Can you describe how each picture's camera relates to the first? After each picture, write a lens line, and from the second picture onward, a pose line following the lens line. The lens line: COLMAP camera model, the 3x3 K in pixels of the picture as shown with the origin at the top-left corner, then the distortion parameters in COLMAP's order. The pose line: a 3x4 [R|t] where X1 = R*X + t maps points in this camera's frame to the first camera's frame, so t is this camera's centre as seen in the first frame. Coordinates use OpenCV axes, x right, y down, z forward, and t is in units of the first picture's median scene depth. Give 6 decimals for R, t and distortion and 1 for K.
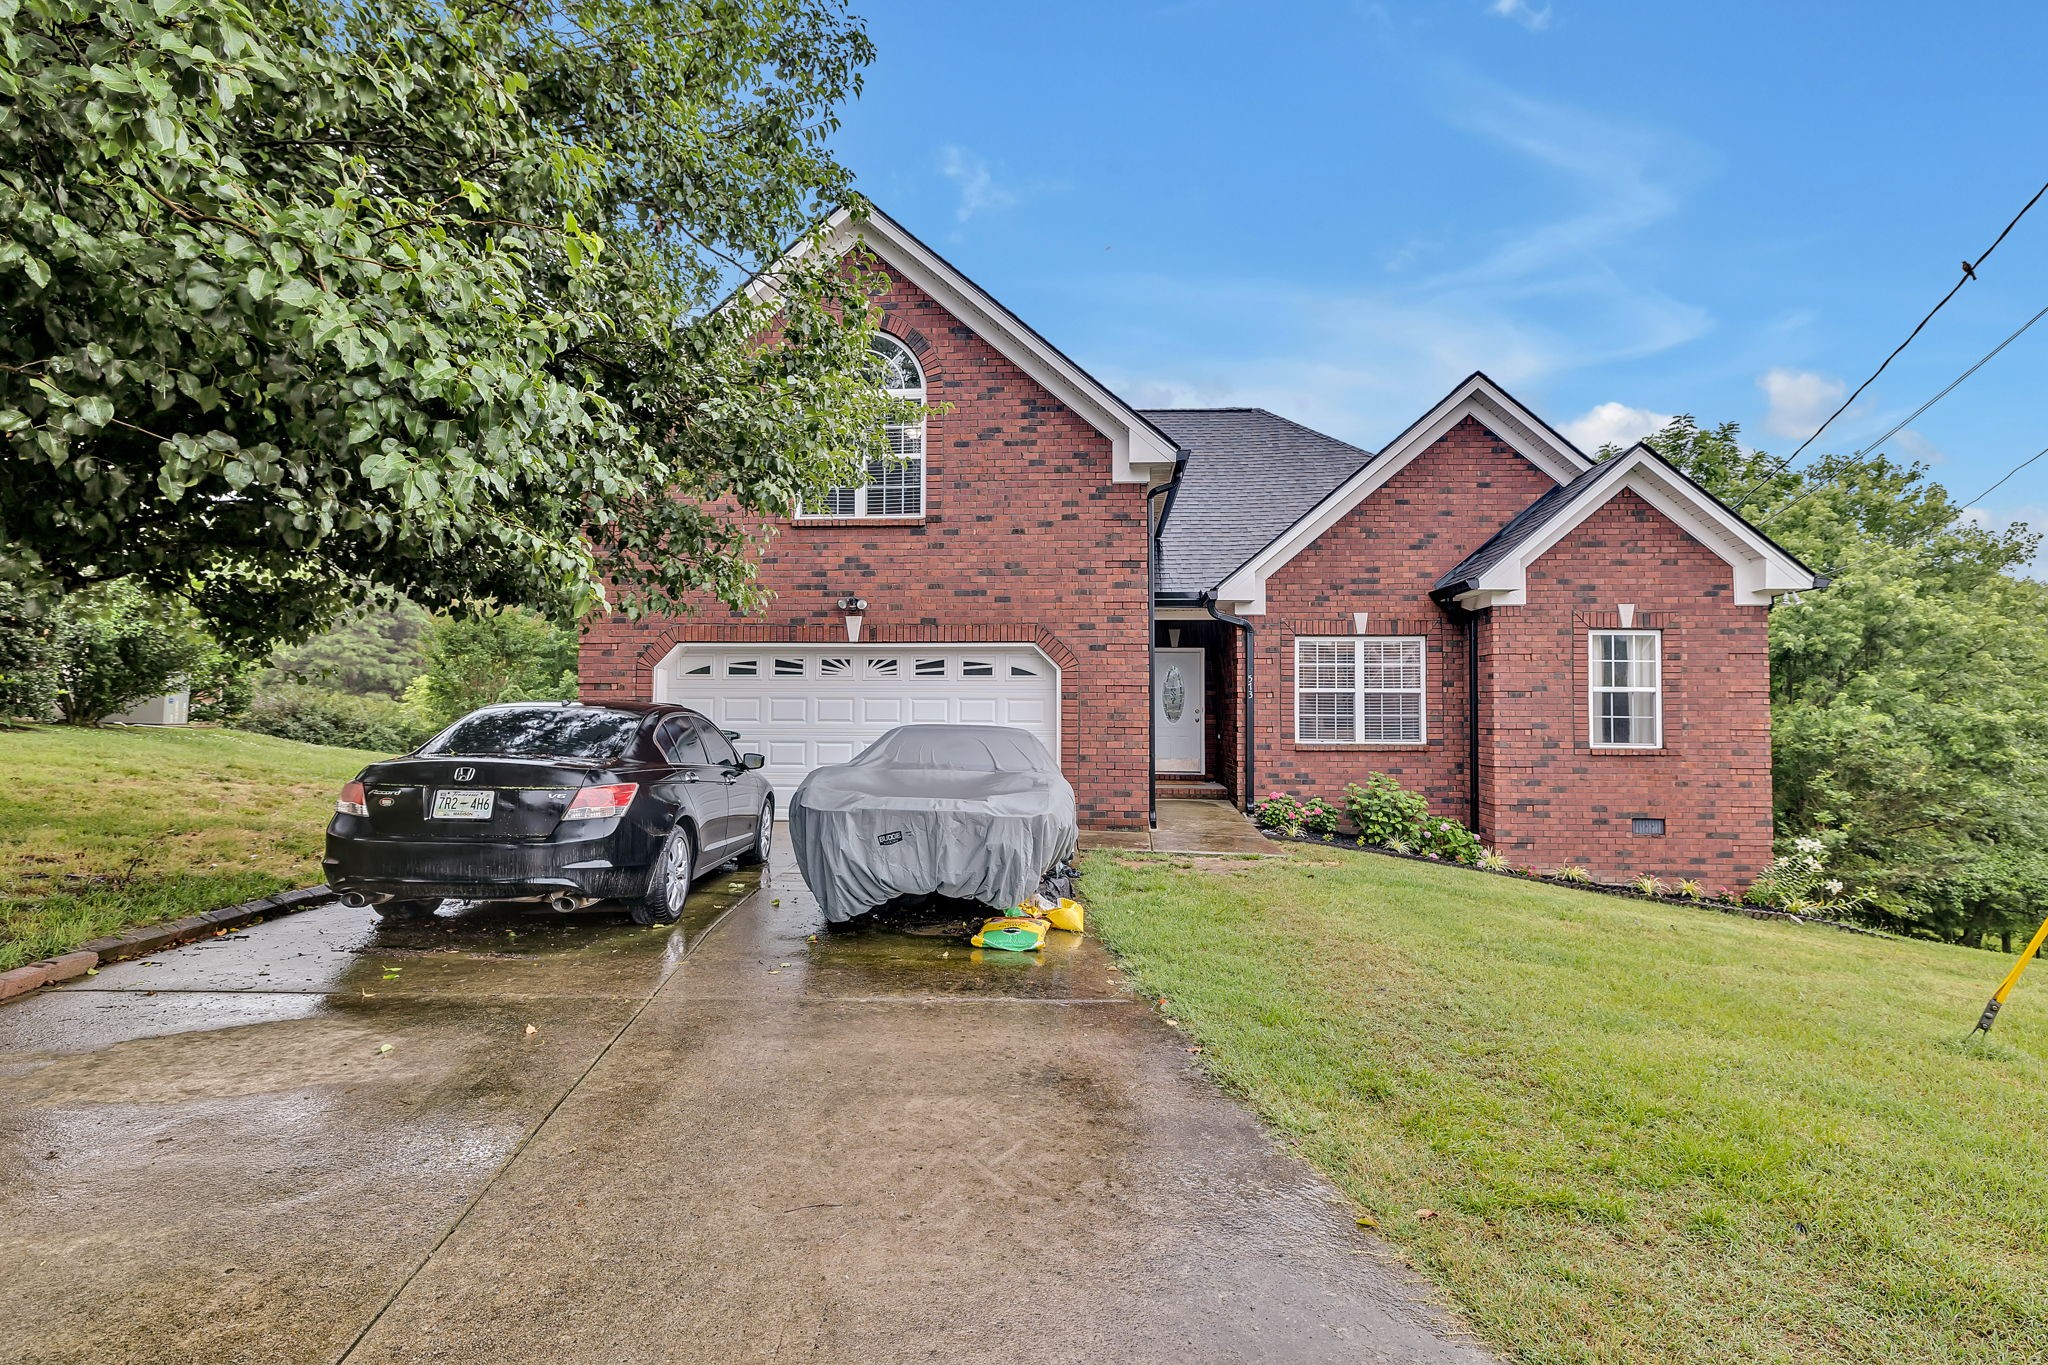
lens RADIAL K [[916.3, 0, 1029.3], [0, 916.3, 676.3], [0, 0, 1]] dist [-0.002114, 0.000011]
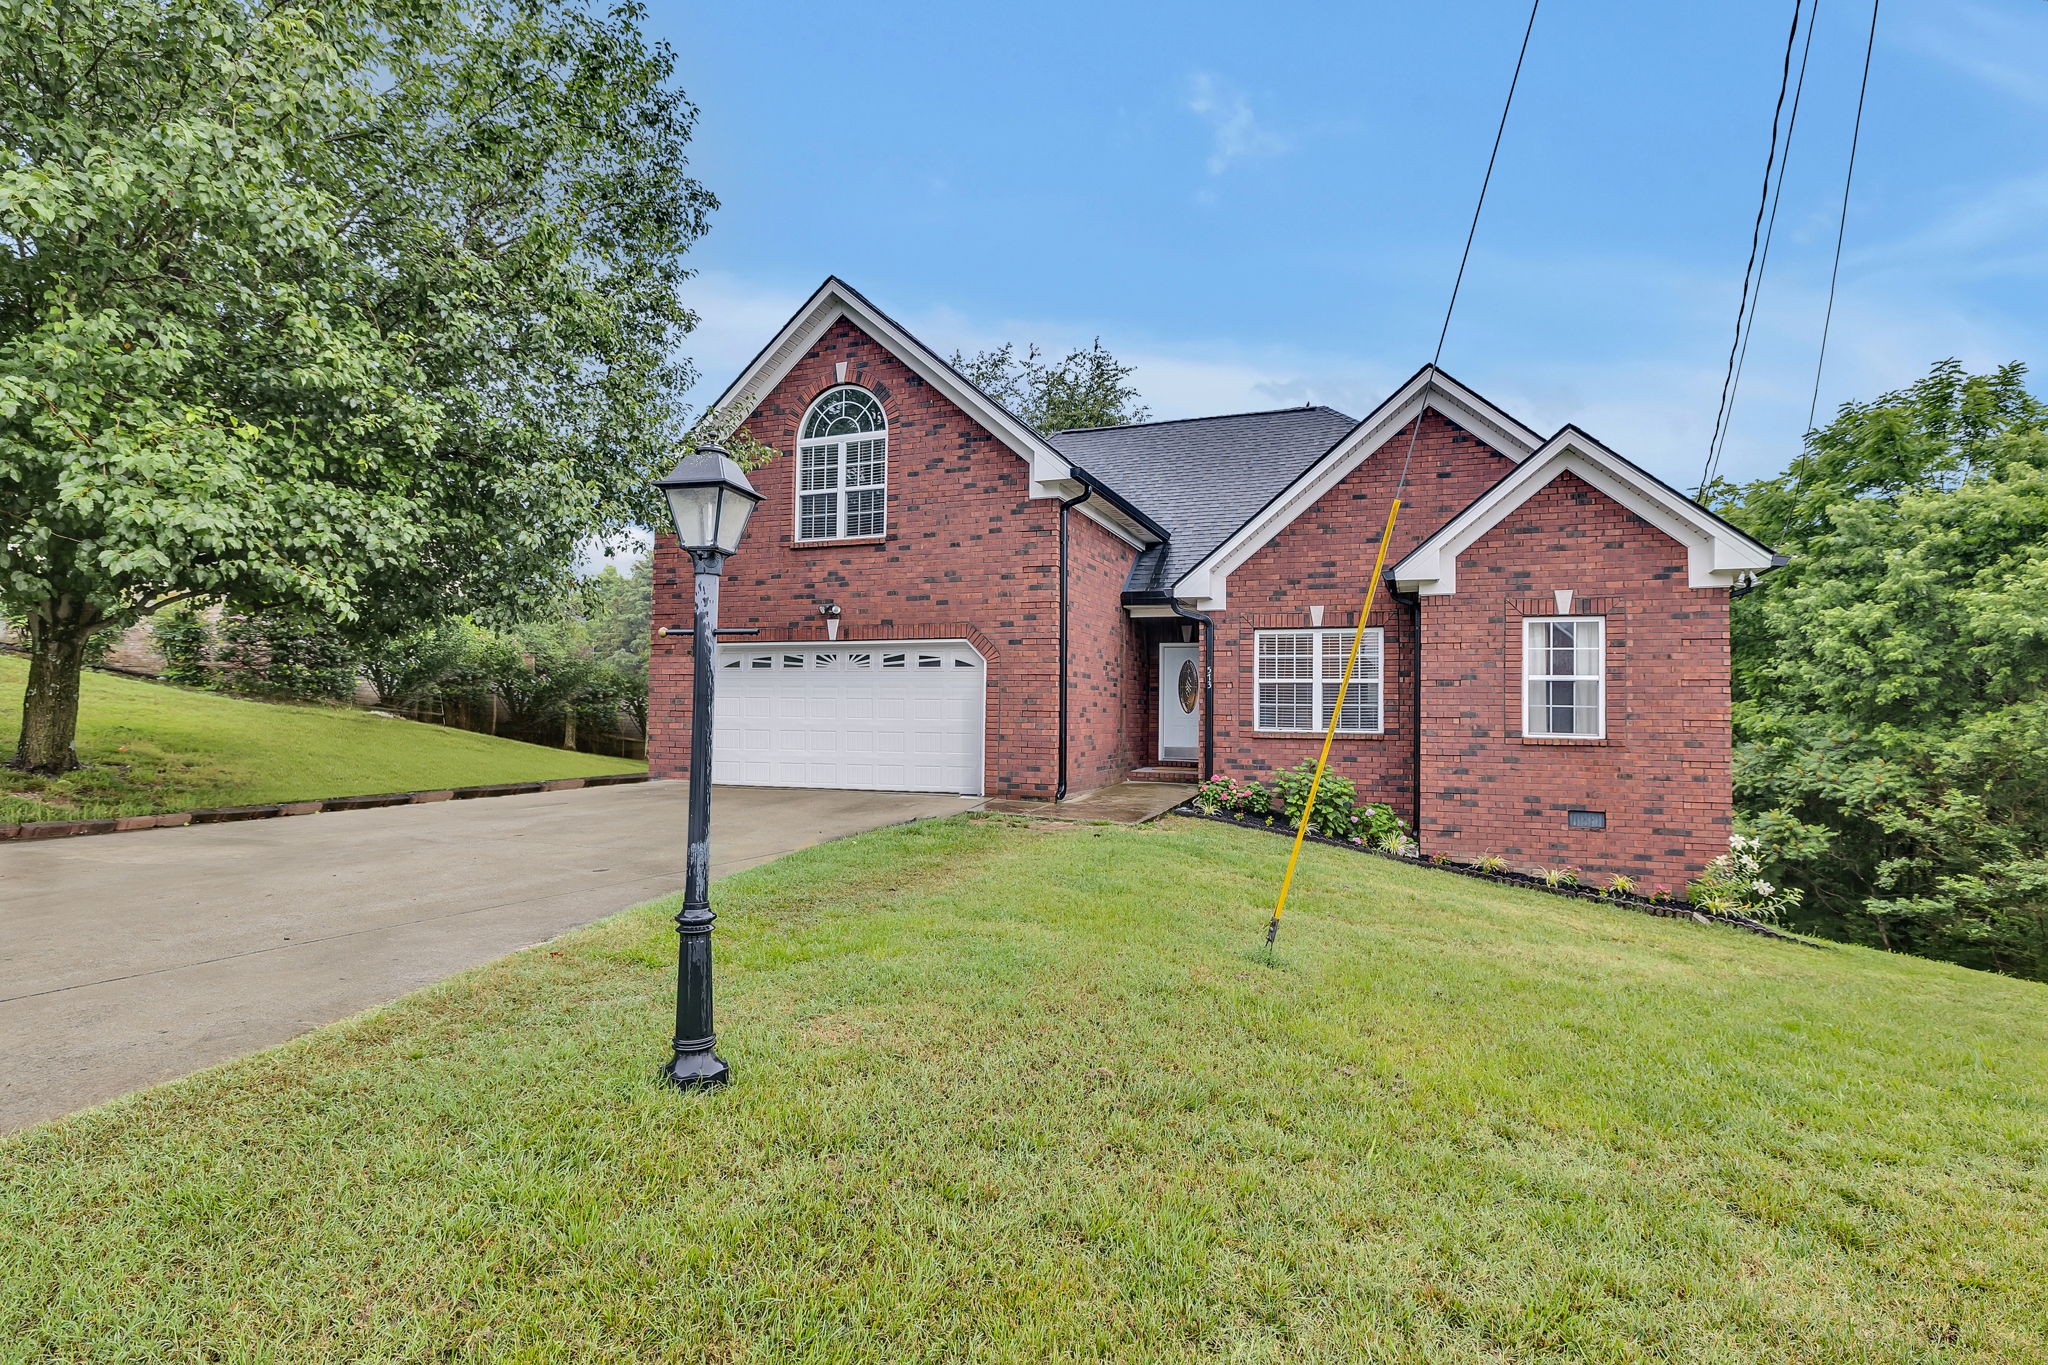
lens RADIAL K [[916.3, 0, 1029.3], [0, 916.3, 676.3], [0, 0, 1]] dist [-0.002114, 0.000011]
pose [[0.957664, -0.003413, -0.287866, 0.389222], [0.002479, 0.999990, -0.003609, 0.014838], [0.287876, 0.002743, 0.957664, -0.096122]]
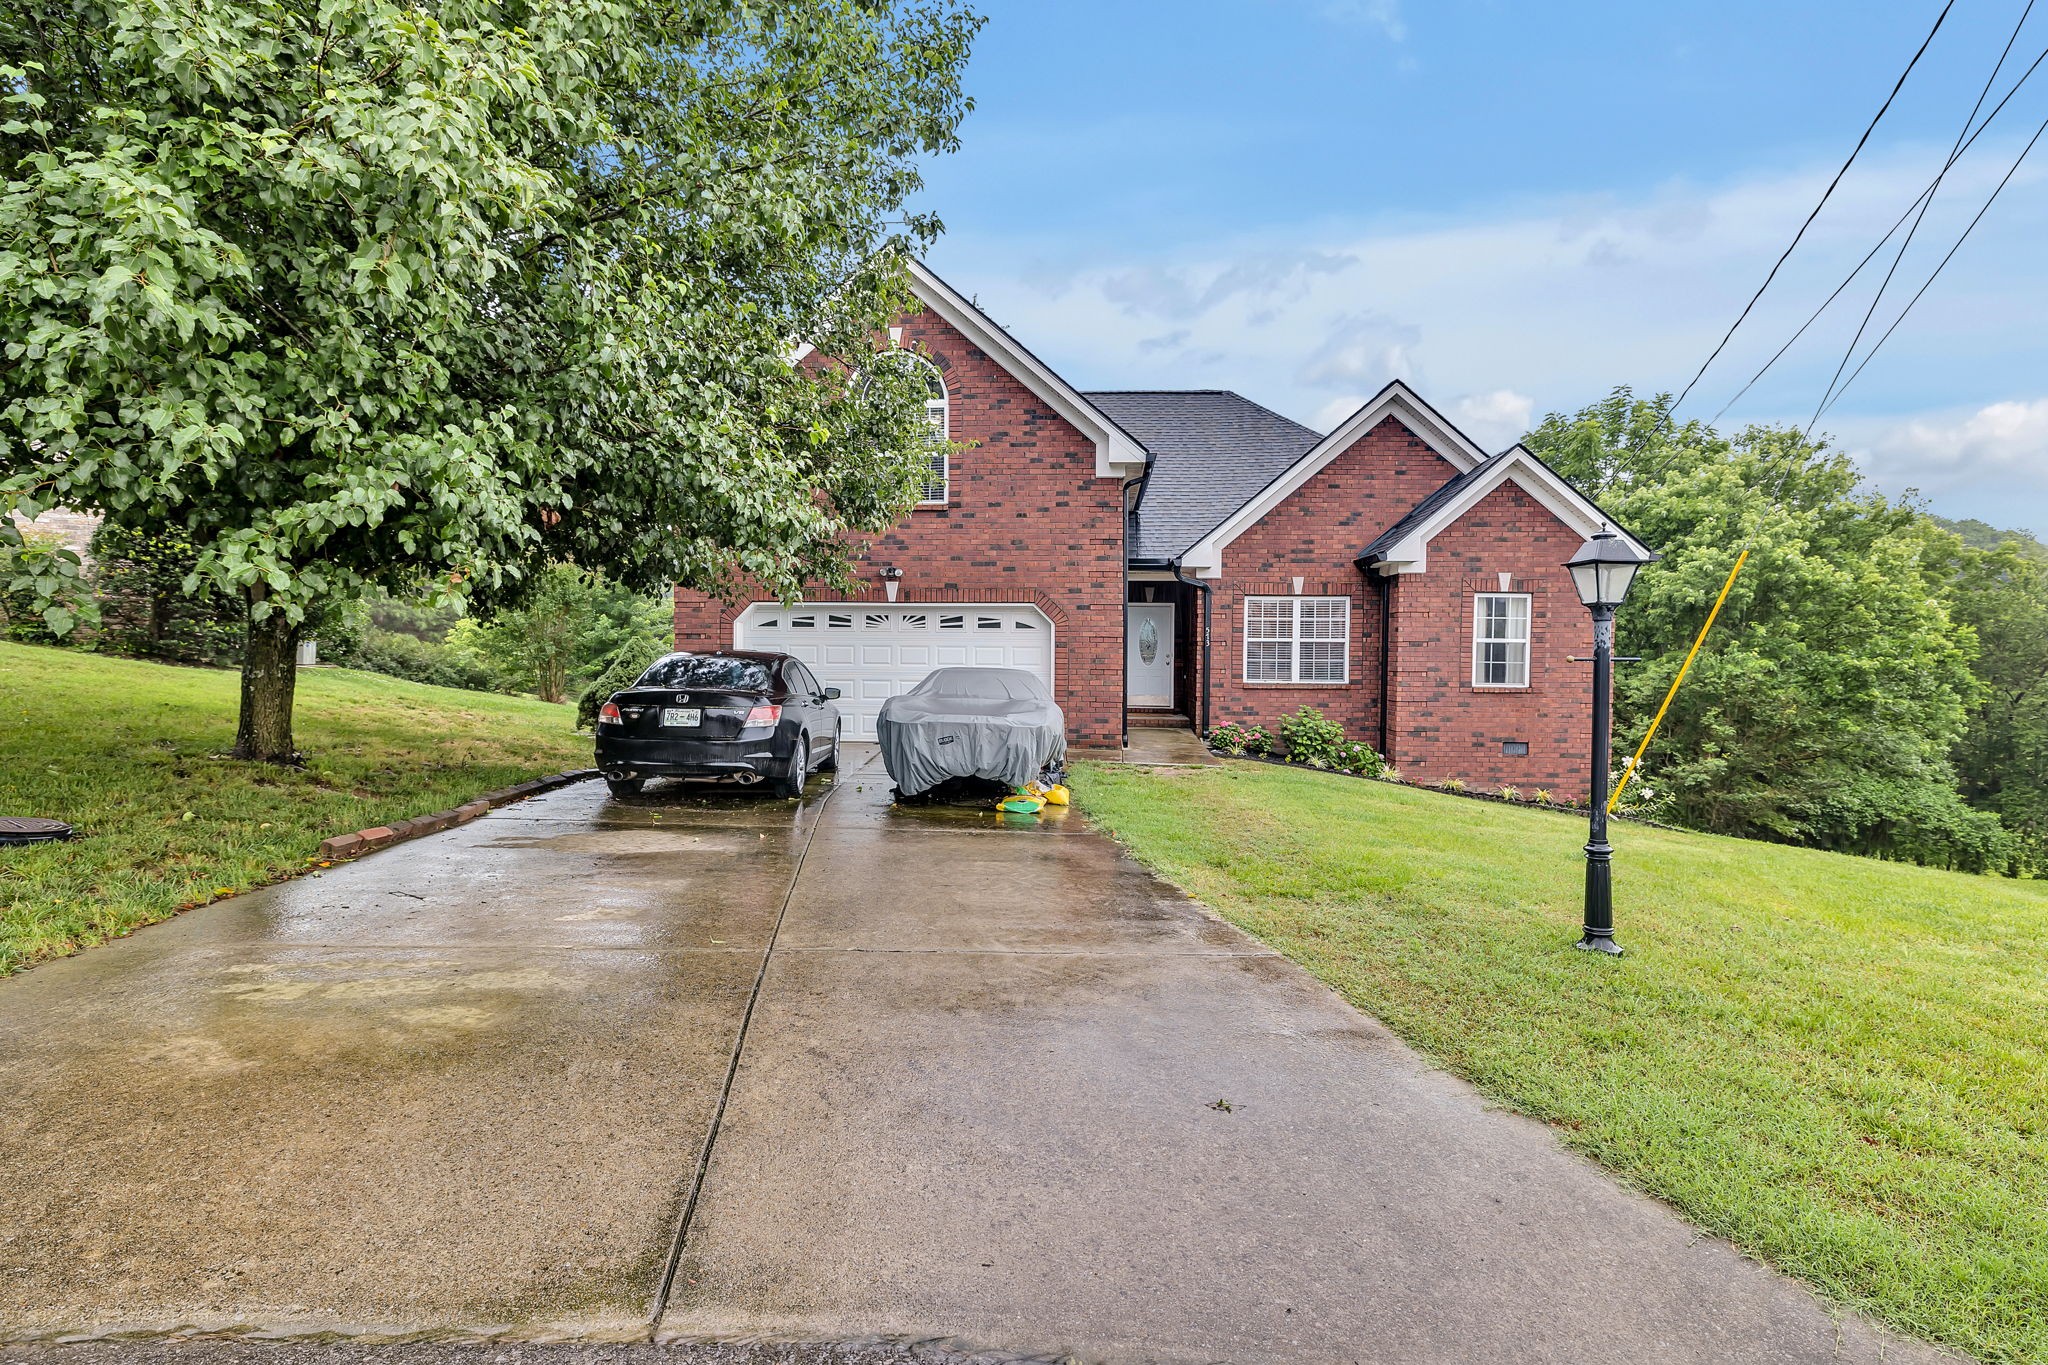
lens RADIAL K [[900.5, 0, 1025.3], [0, 900.5, 671.1], [0, 0, 1]] dist [-0.001667, -0.000118]
pose [[0.999992, 0.002895, 0.002677, -0.008781], [-0.003048, 0.998261, 0.058866, -0.014786], [-0.002502, -0.058873, 0.998262, -0.240141]]
